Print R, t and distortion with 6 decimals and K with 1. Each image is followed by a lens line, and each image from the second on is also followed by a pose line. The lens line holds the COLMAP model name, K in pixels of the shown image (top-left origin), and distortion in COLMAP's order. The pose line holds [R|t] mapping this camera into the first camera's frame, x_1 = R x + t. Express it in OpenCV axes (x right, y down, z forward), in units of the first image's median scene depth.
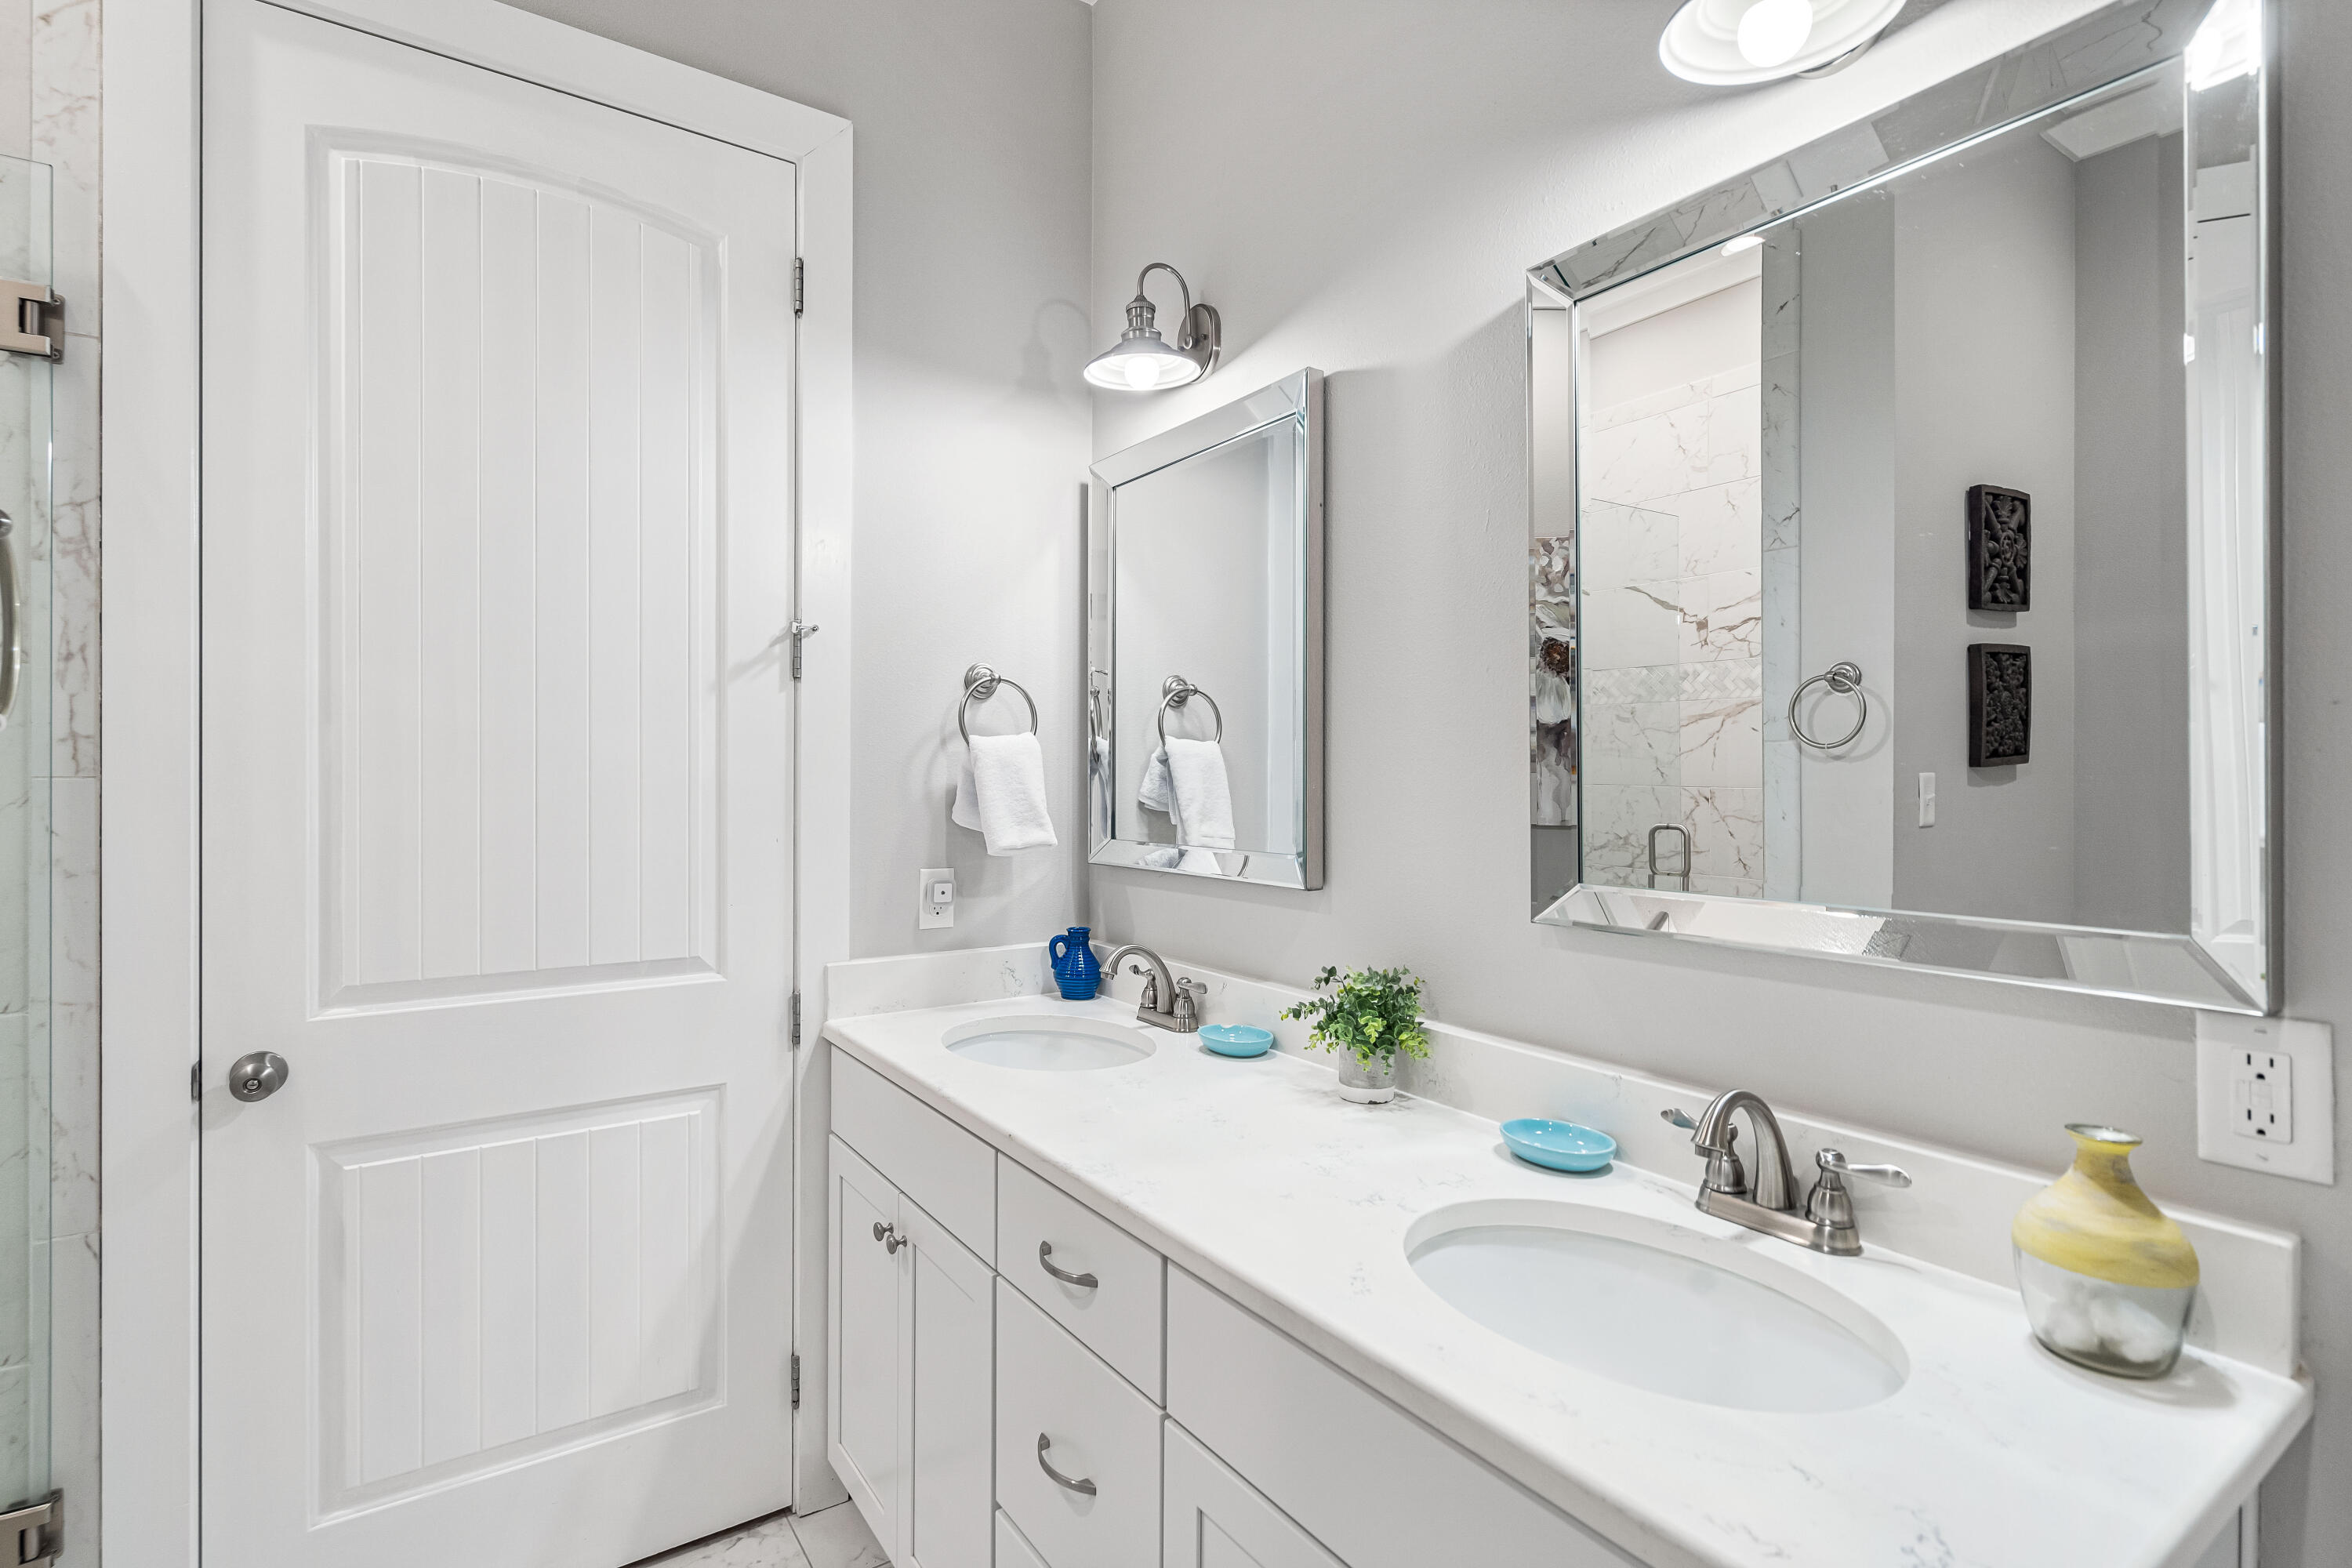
lens RADIAL K [[1122.9, 0, 1172.2], [0, 1122.9, 779.5], [0, 0, 1]] dist [0.001437, 0.000508]
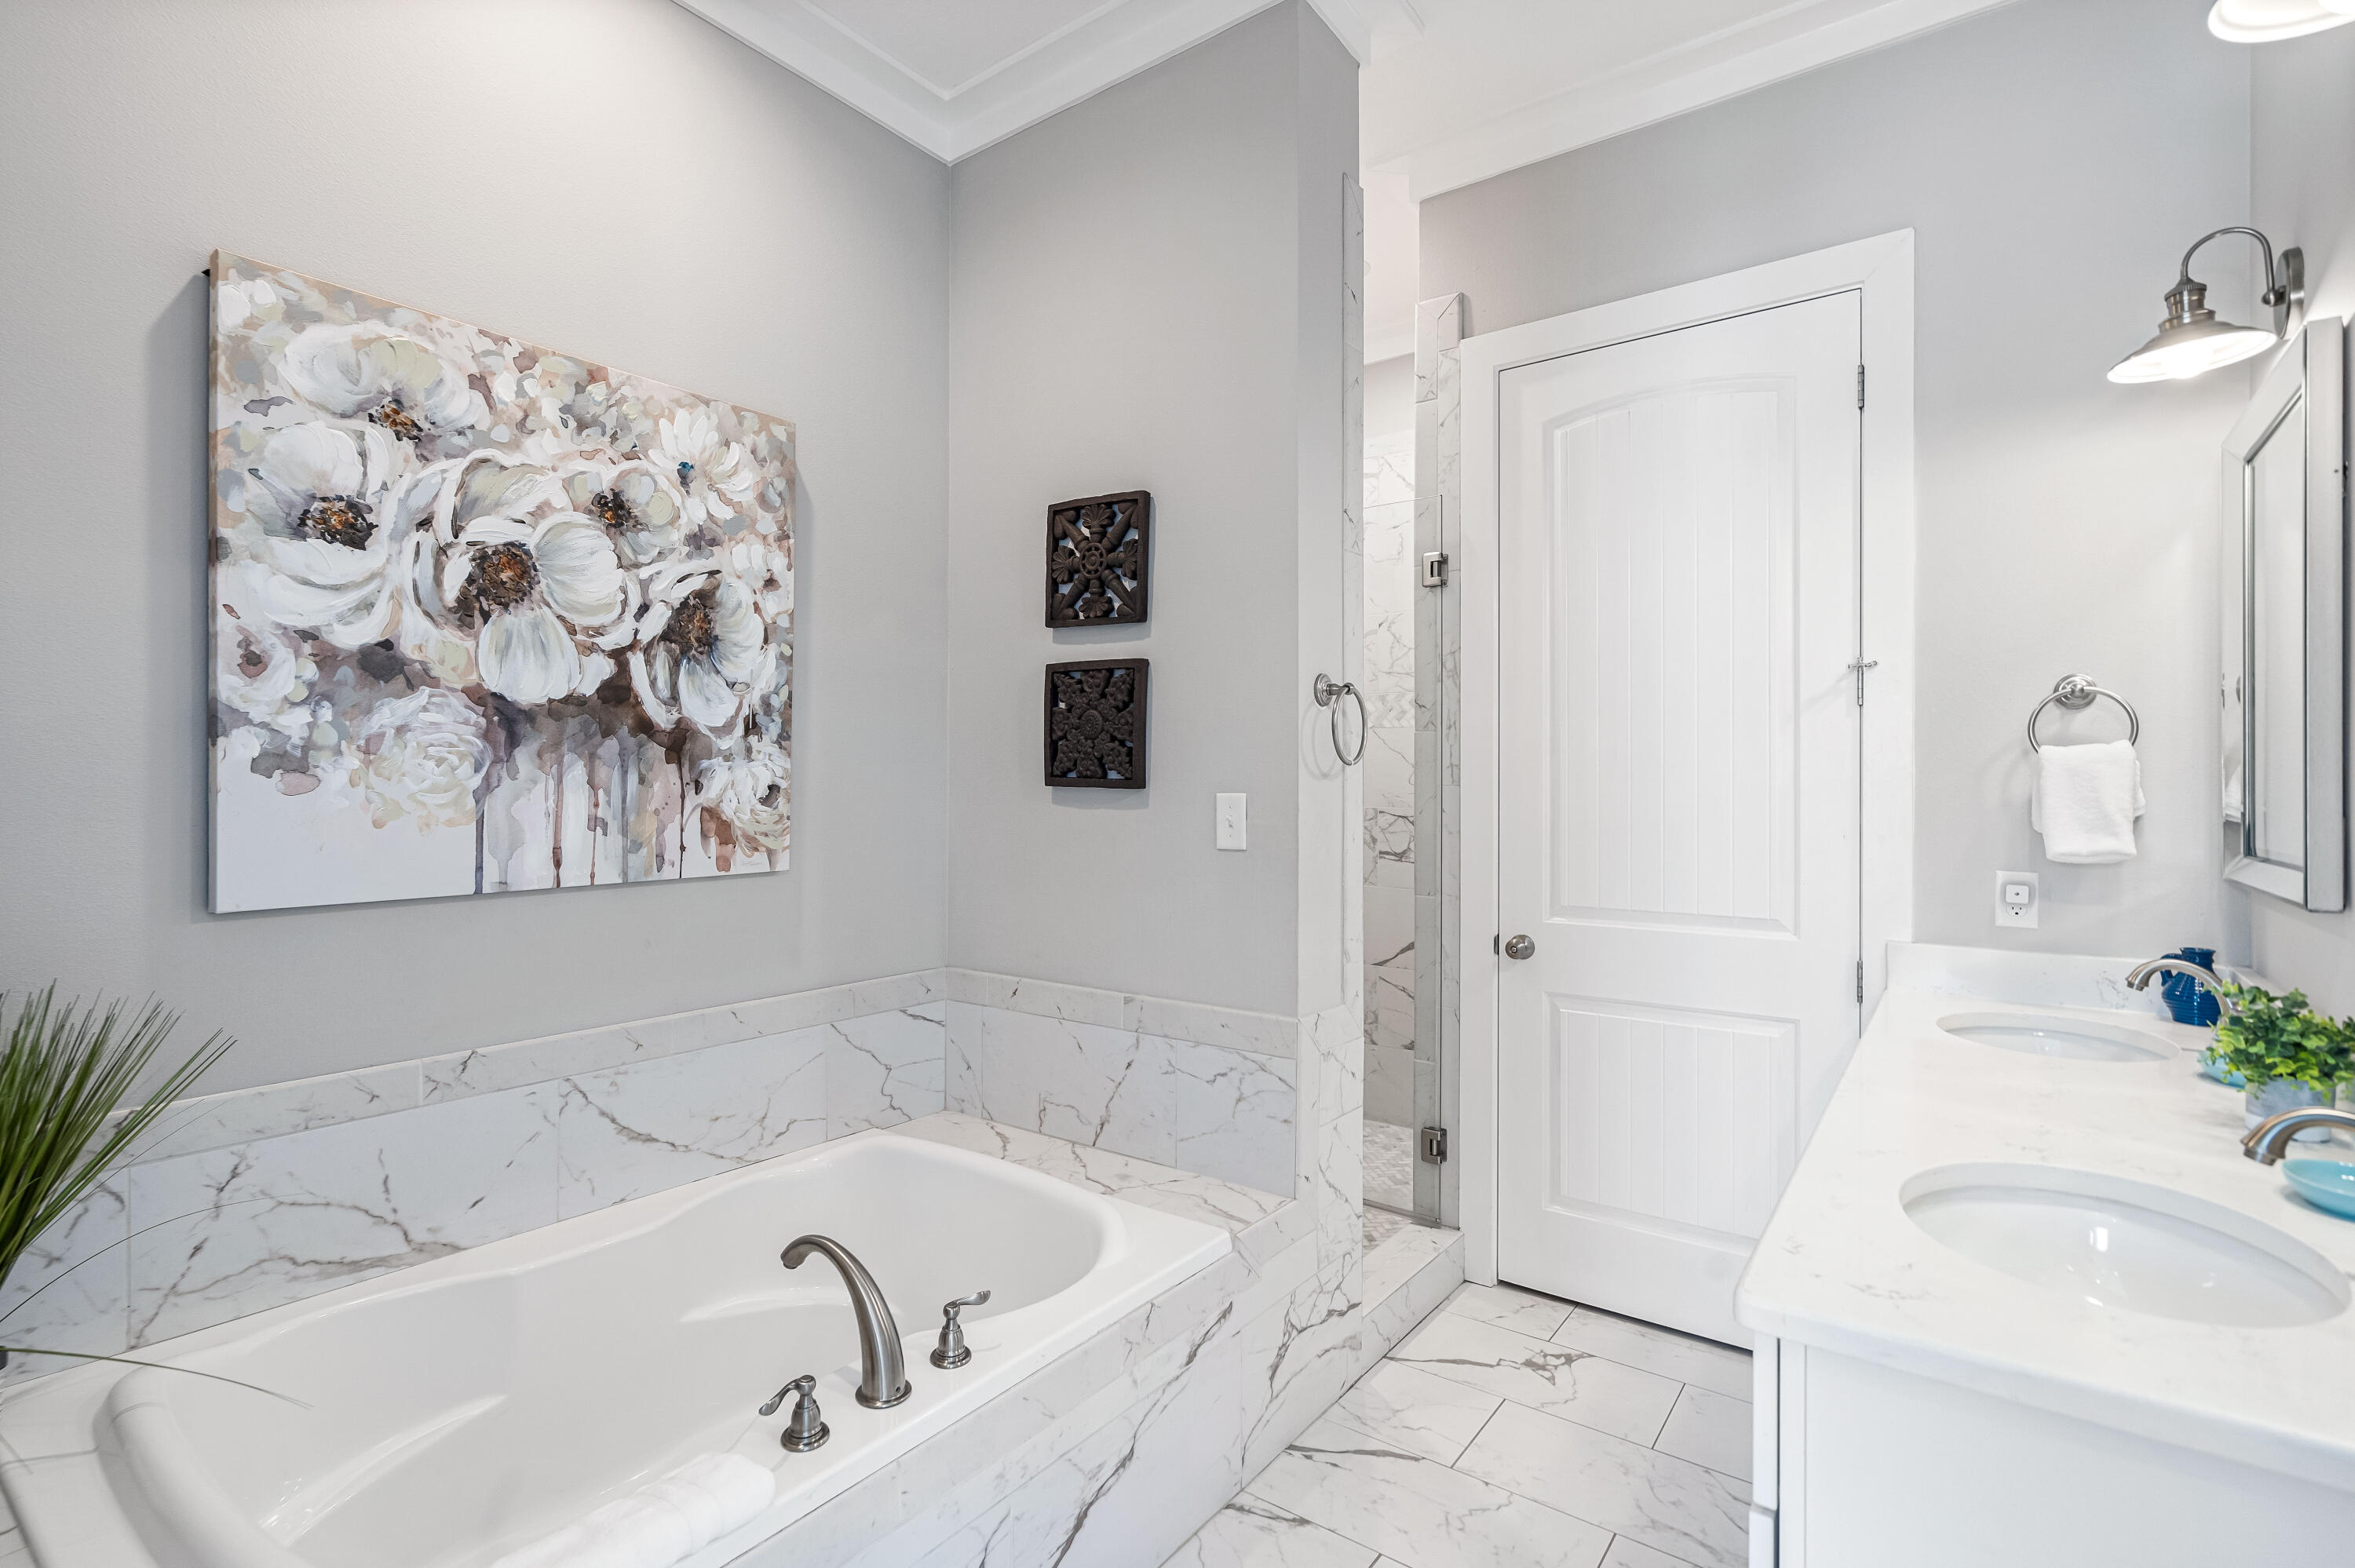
lens RADIAL K [[1124.2, 0, 1170.9], [0, 1124.2, 782.4], [0, 0, 1]] dist [0.001437, 0.000508]
pose [[0.340135, -0.002545, -0.940373, 0.575358], [-0.003803, 0.999984, -0.004082, 0.002219], [0.940369, 0.004964, 0.340120, -0.132758]]
